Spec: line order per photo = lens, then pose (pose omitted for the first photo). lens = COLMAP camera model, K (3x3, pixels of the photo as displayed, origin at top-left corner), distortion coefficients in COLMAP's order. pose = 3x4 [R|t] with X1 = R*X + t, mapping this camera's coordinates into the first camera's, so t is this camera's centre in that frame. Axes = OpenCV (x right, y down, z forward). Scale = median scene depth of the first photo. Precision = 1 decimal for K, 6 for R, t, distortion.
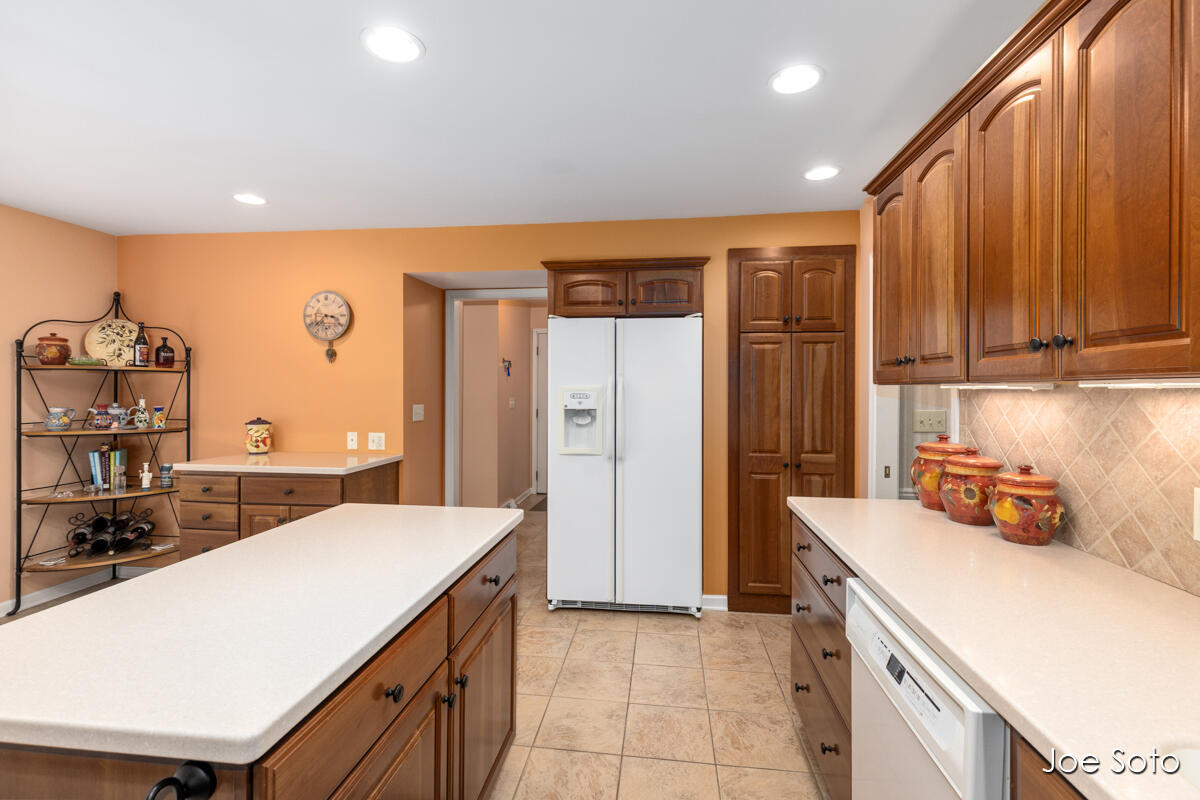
lens RADIAL K [[542.9, 0, 594.8], [0, 542.9, 390.7], [0, 0, 1]] dist [0.007821, -0.001015]
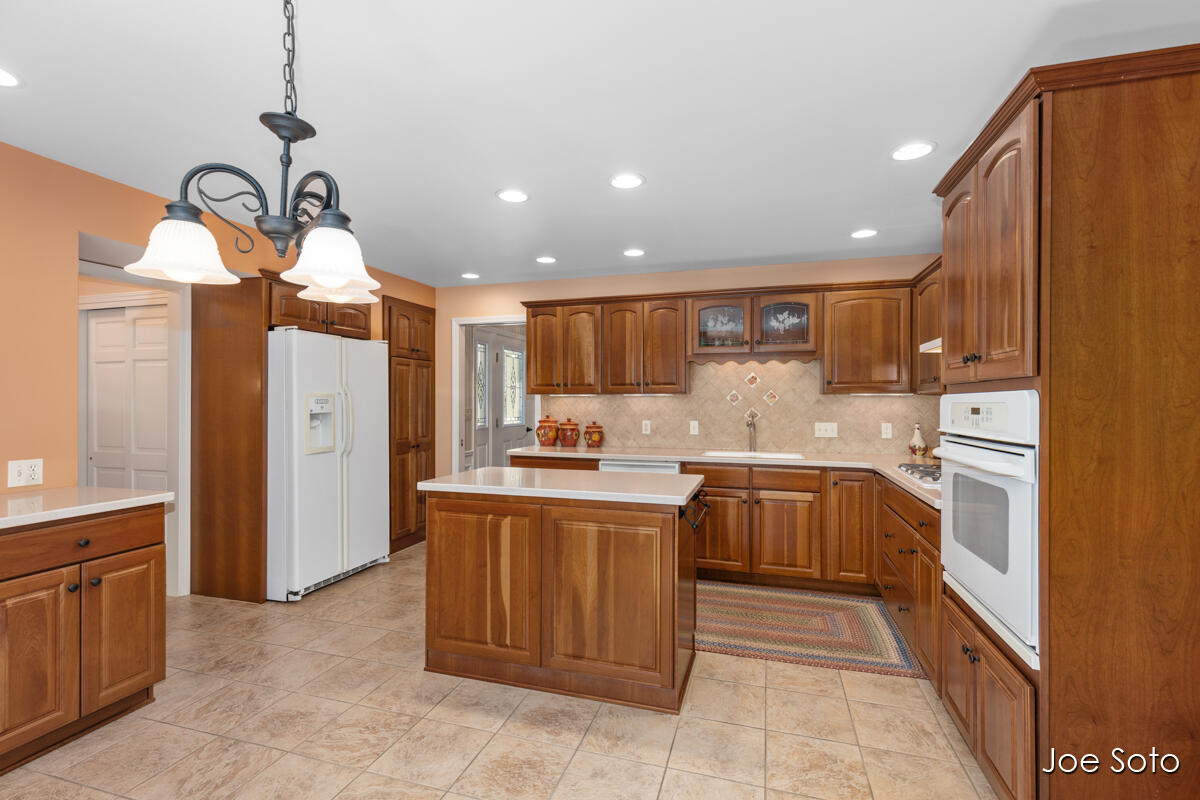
lens RADIAL K [[542.9, 0, 600.3], [0, 542.9, 400.0], [0, 0, 1]] dist [0.007821, -0.001015]
pose [[0.175534, -0.001705, 0.984472, -0.999908], [0.003360, 0.999994, 0.001133, 0.006977], [-0.984468, 0.003109, 0.175539, 0.213276]]
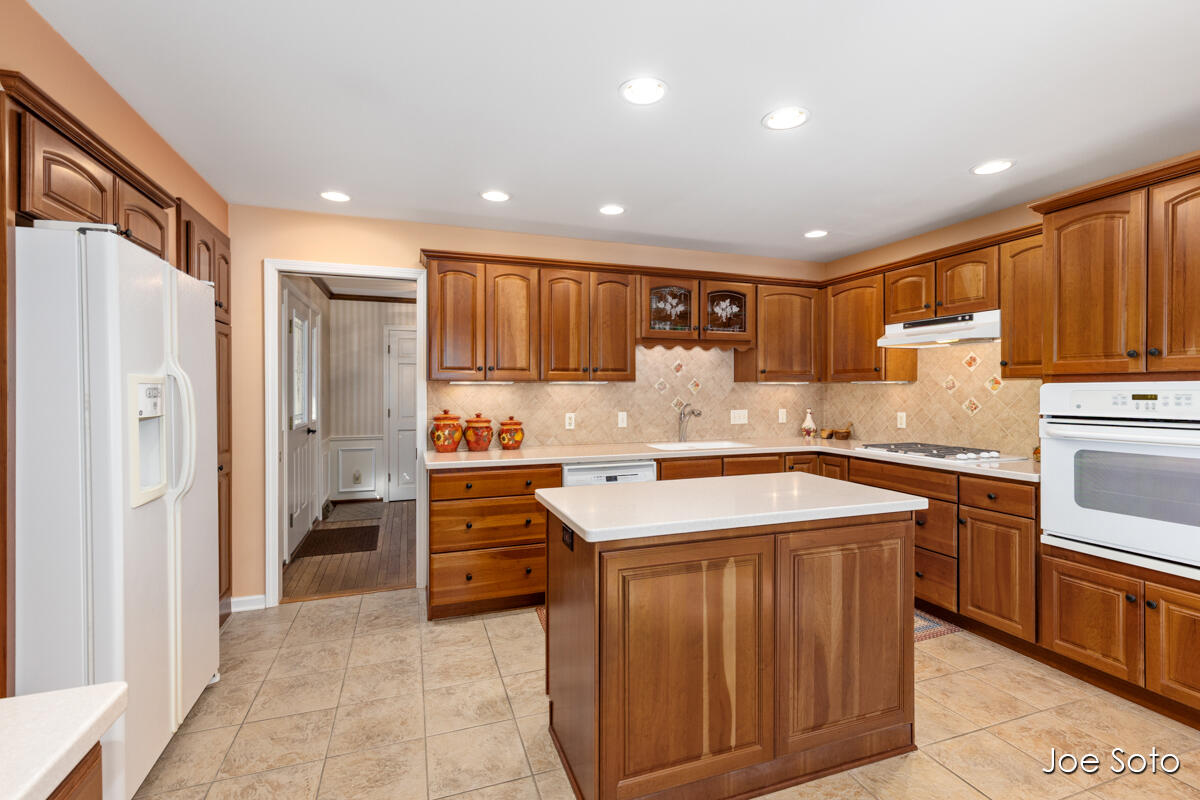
lens RADIAL K [[542.9, 0, 605.0], [0, 542.9, 390.9], [0, 0, 1]] dist [0.007821, -0.001015]
pose [[-0.453168, -0.005164, 0.891410, -0.690611], [0.003963, 0.999962, 0.007807, 0.004919], [-0.891417, 0.007070, -0.453130, 0.802331]]
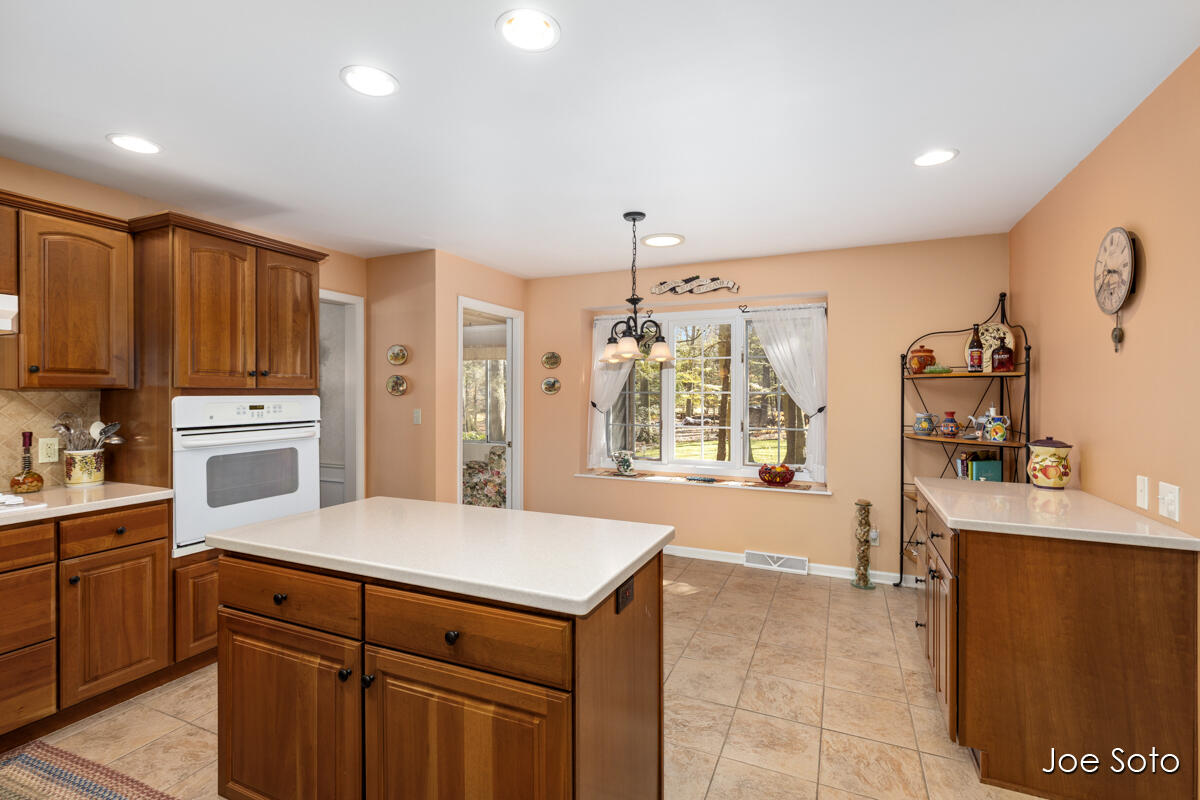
lens RADIAL K [[542.9, 0, 596.5], [0, 542.9, 394.3], [0, 0, 1]] dist [0.007821, -0.001015]
pose [[-0.292654, -0.004426, -0.956208, 0.248125], [-0.005455, 0.999981, -0.002959, -0.000638], [0.956203, 0.004350, -0.292673, 0.690193]]
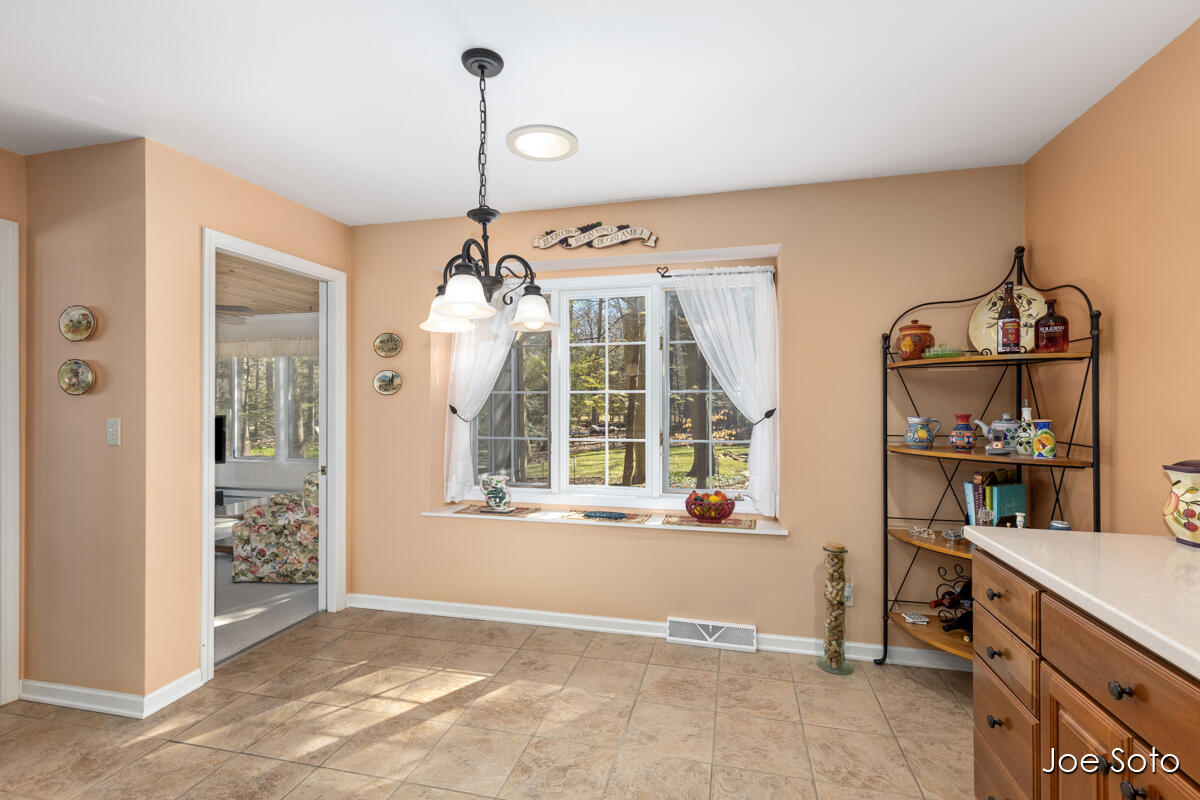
lens RADIAL K [[542.9, 0, 602.4], [0, 542.9, 400.3], [0, 0, 1]] dist [0.007821, -0.001015]
pose [[-0.114264, -0.008002, -0.993418, -0.179676], [-0.000412, 0.999968, -0.008007, 0.013283], [0.993450, -0.000506, -0.114264, 0.647122]]
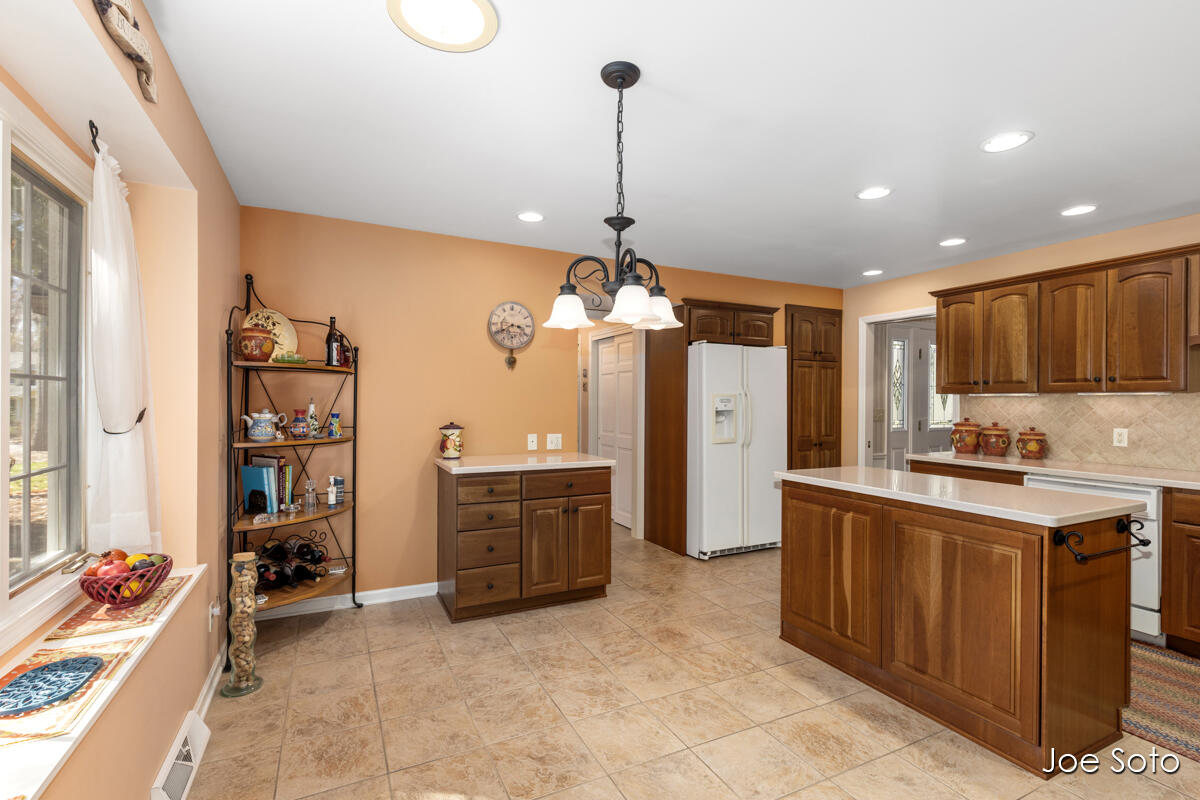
lens RADIAL K [[542.9, 0, 598.6], [0, 542.9, 403.1], [0, 0, 1]] dist [0.007821, -0.001015]
pose [[0.833360, -0.000699, 0.552730, -1.009268], [-0.001055, 0.999995, 0.002856, 0.011567], [-0.552730, -0.002963, 0.833355, 0.026432]]
